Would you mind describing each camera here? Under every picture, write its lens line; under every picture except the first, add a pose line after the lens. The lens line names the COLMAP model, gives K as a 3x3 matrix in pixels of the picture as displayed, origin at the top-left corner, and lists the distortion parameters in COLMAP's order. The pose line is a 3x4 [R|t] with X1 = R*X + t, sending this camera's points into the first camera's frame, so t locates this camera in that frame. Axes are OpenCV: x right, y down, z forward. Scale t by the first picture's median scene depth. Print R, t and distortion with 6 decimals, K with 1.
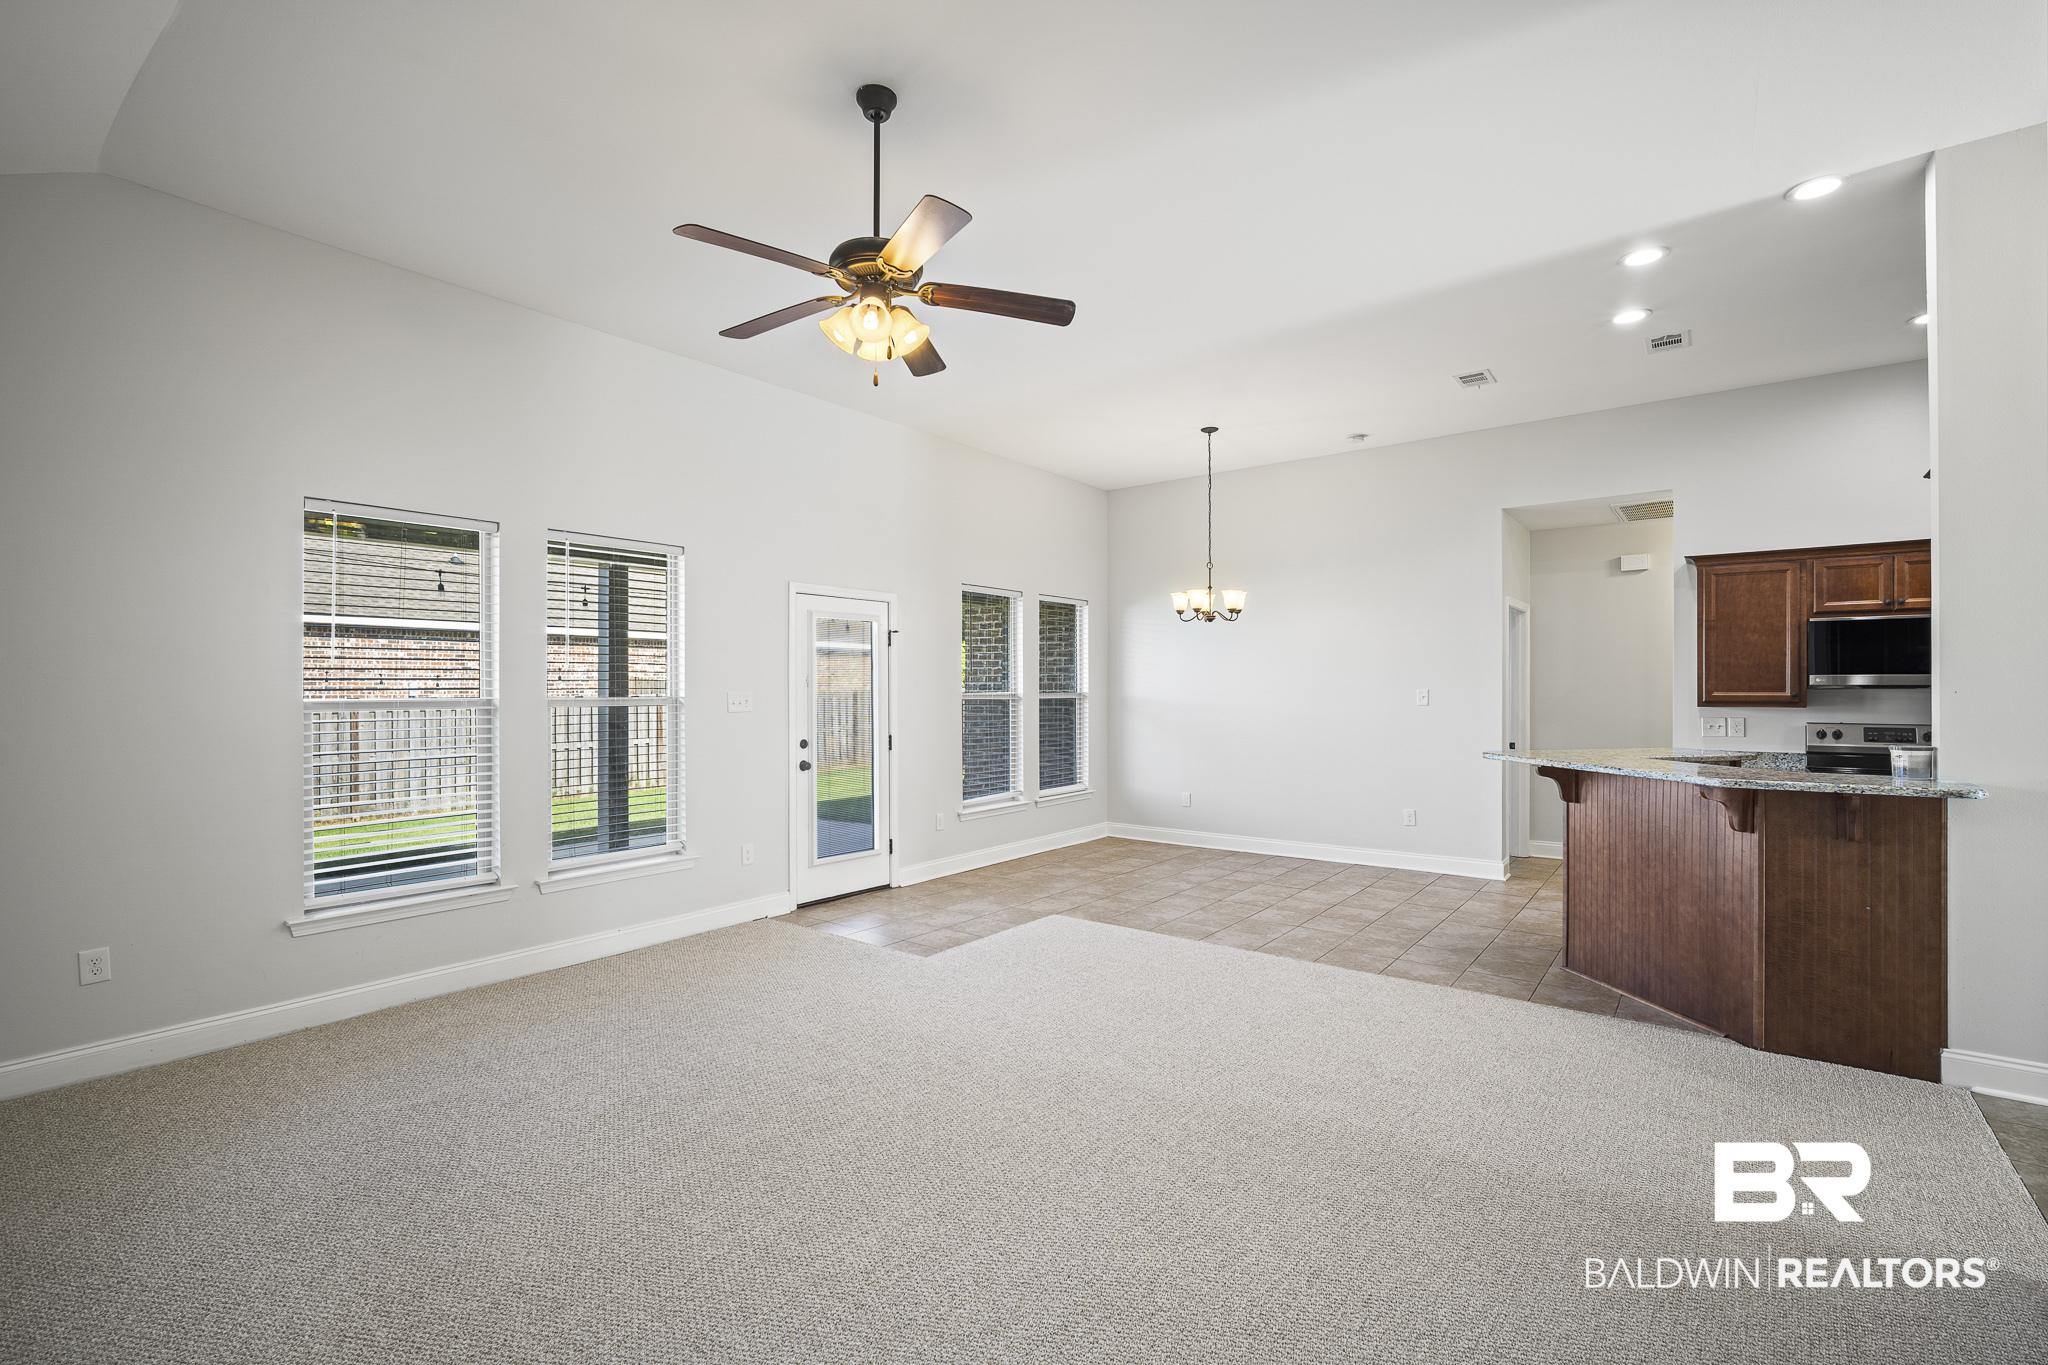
lens RADIAL K [[918.3, 0, 1019.5], [0, 918.3, 700.7], [0, 0, 1]] dist [-0.015835, 0.005654]
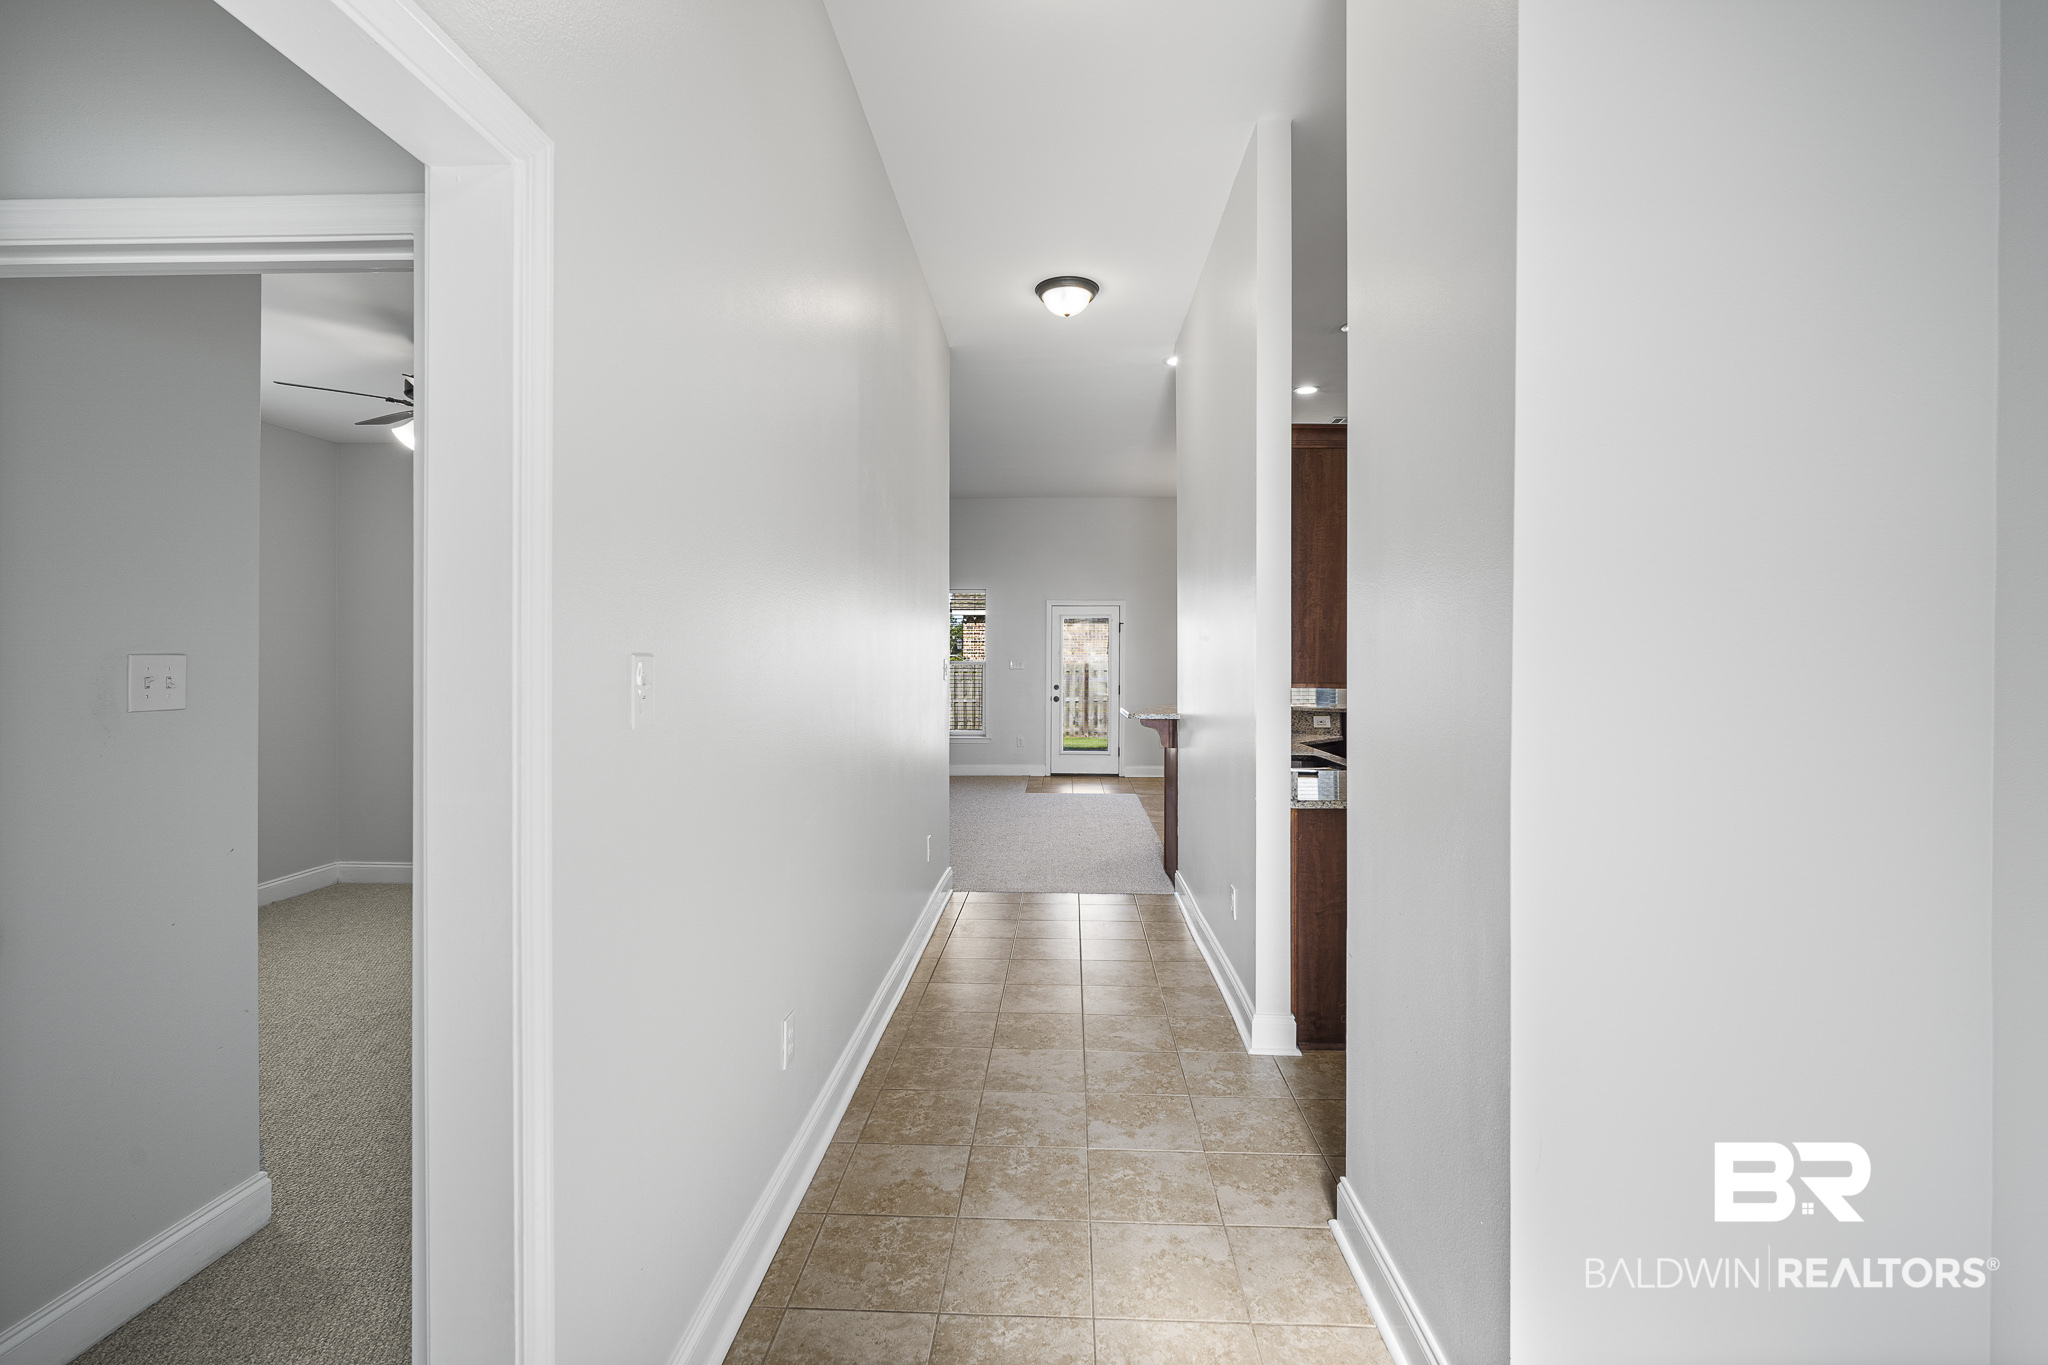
lens RADIAL K [[903.7, 0, 1023.2], [0, 903.7, 659.0], [0, 0, 1]] dist [-0.009997, 0.000375]
pose [[0.572445, 0.005140, -0.819927, 1.217840], [-0.015136, 0.999876, -0.004300, -0.000716], [0.819804, 0.014872, 0.572452, -0.097631]]
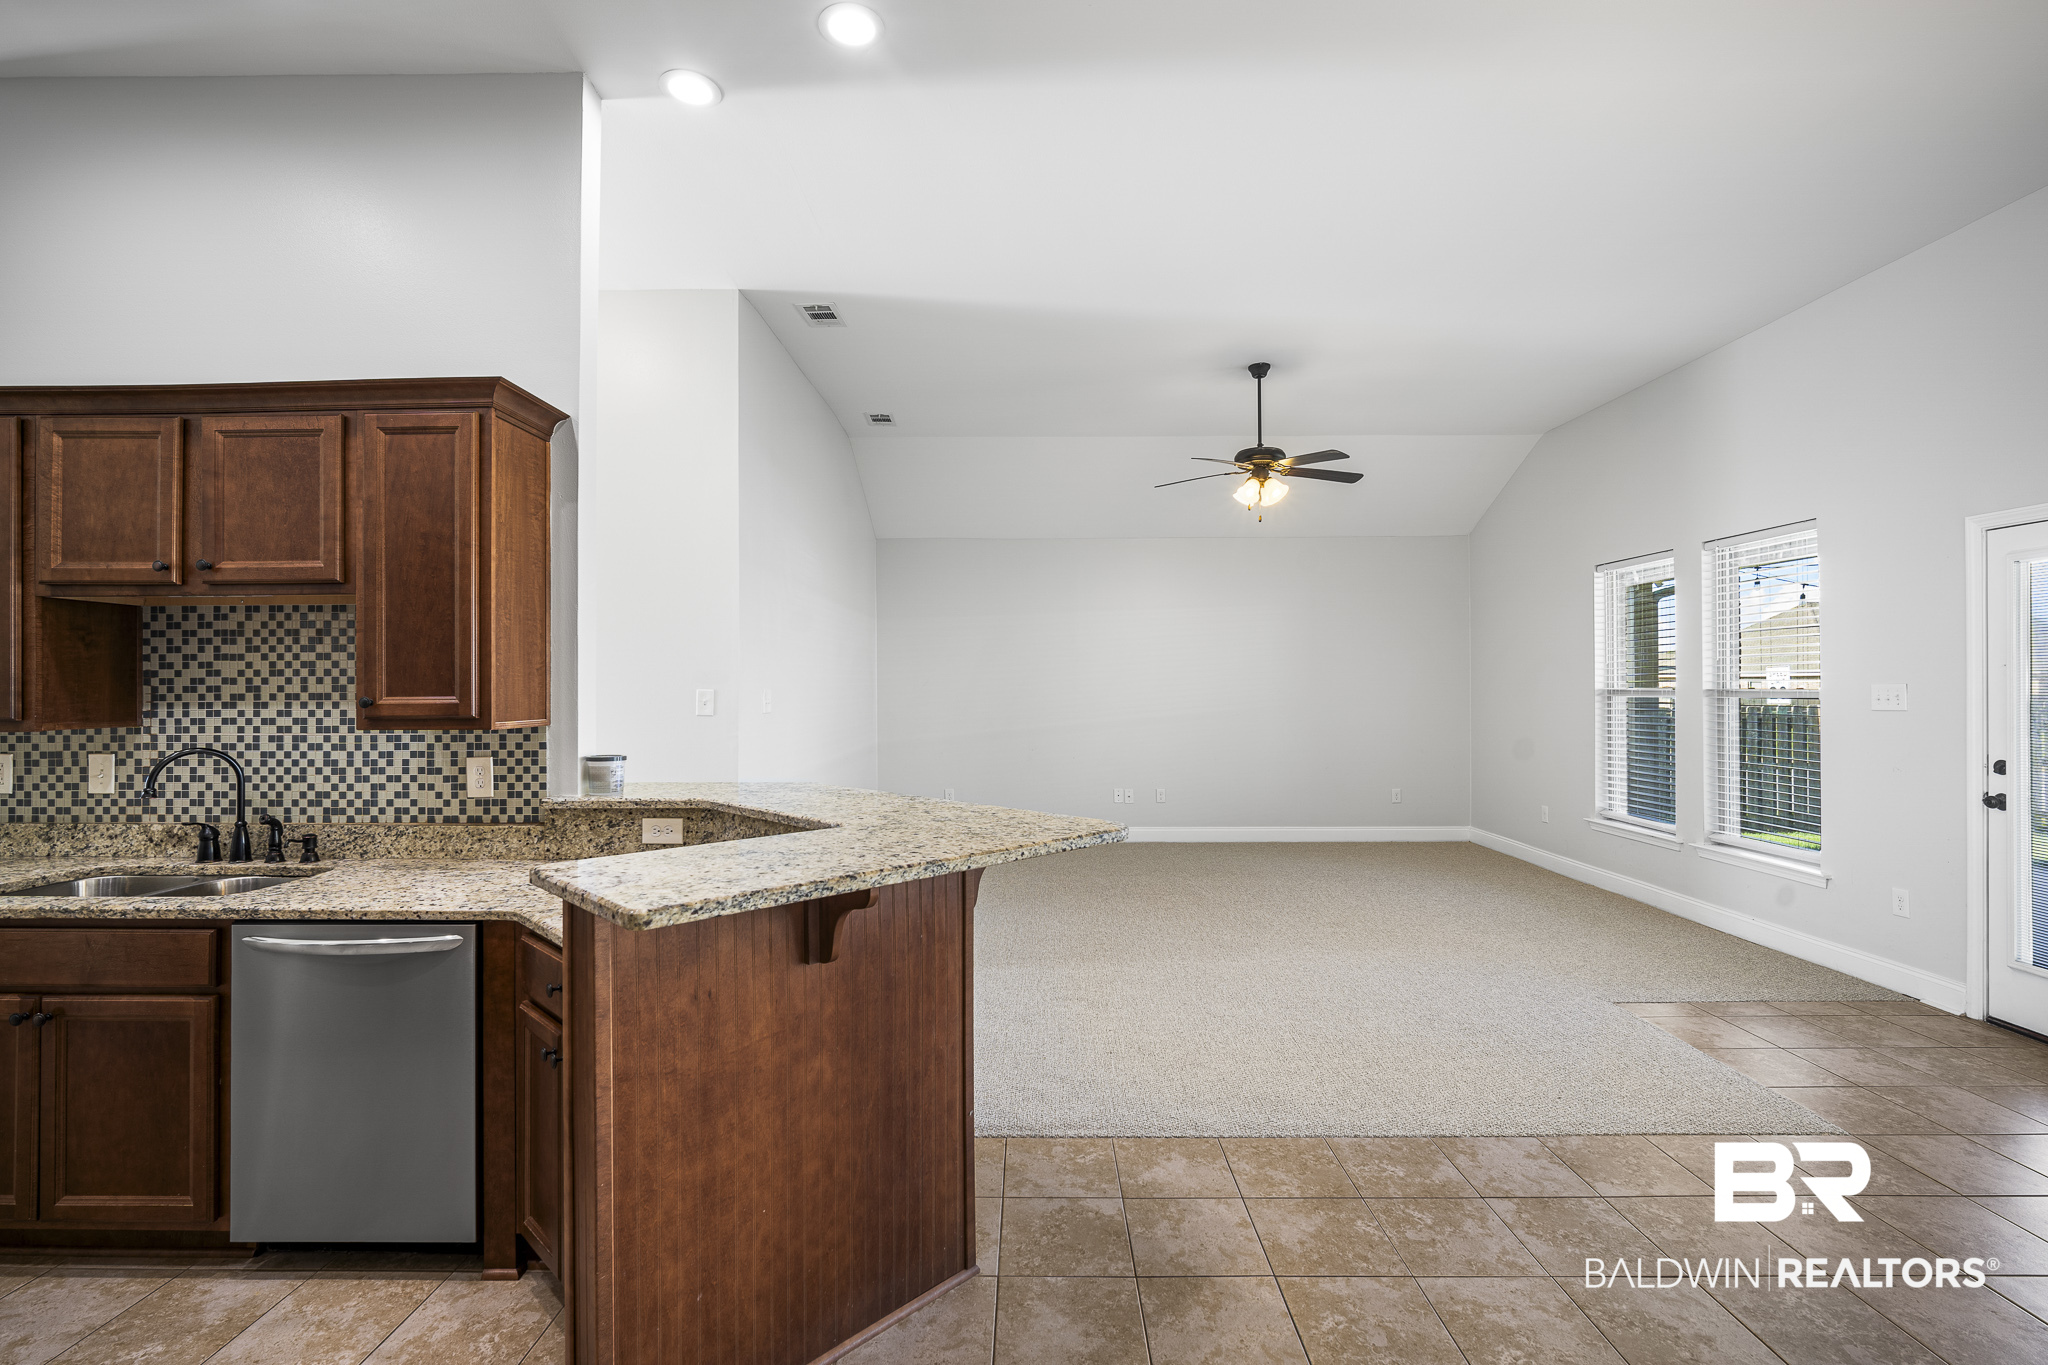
lens RADIAL K [[896.7, 0, 1024.0], [0, 896.7, 682.5], [0, 0, 1]] dist [-0.014695, 0.005252]
pose [[-0.797849, 0.005899, -0.602828, 0.665383], [0.001866, 0.999971, 0.007316, -0.015591], [0.602854, 0.004712, -0.797838, 1.079322]]
